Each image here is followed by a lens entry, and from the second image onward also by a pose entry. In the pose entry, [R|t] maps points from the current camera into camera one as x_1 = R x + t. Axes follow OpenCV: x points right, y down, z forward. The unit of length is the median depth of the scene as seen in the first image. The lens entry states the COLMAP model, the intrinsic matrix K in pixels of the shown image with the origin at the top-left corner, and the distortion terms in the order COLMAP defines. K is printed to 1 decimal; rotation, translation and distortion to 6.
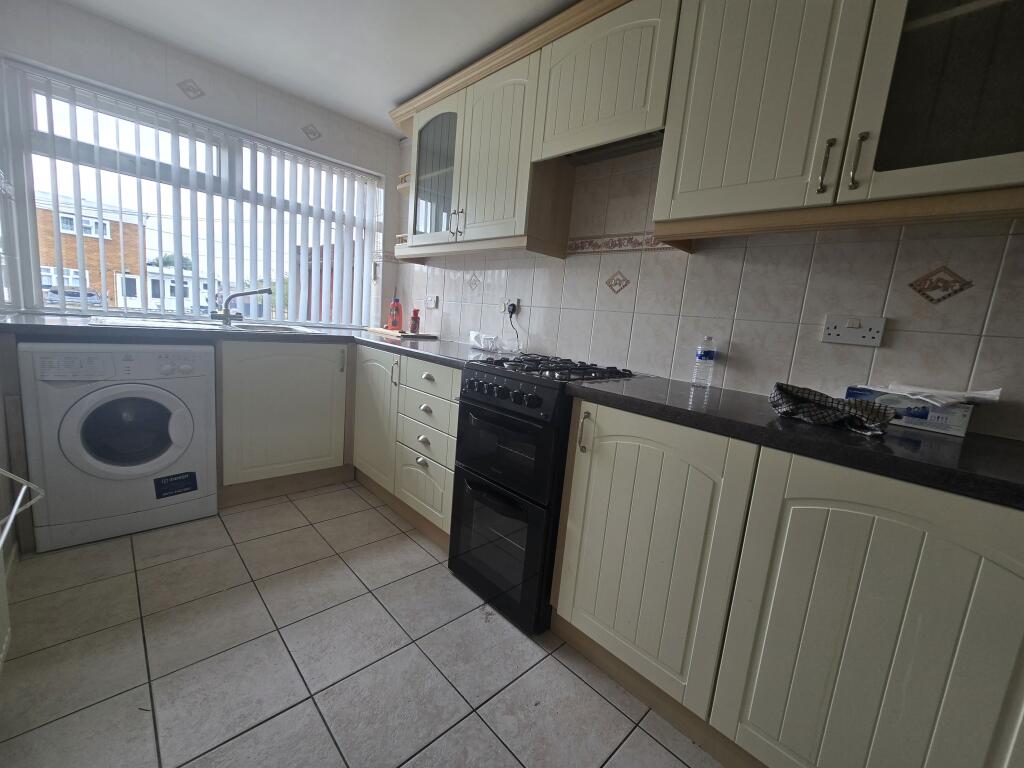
lens RADIAL K [[420.1, 0, 514.5], [0, 420.1, 382.4], [0, 0, 1]] dist [-0.002260, -0.000180]
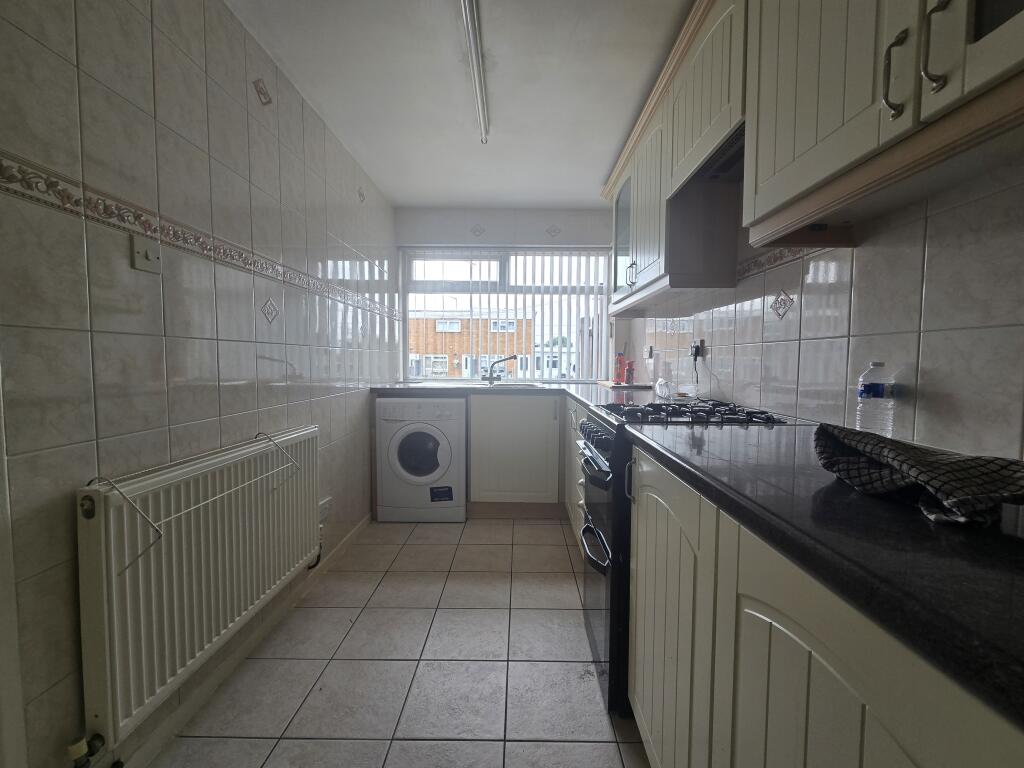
lens RADIAL K [[420.1, 0, 518.9], [0, 420.1, 382.4], [0, 0, 1]] dist [-0.002260, -0.000180]
pose [[0.707825, -0.050655, -0.704569, 0.389863], [-0.048109, 0.991653, -0.119626, 0.019448], [0.704748, 0.118570, 0.699480, 0.114981]]
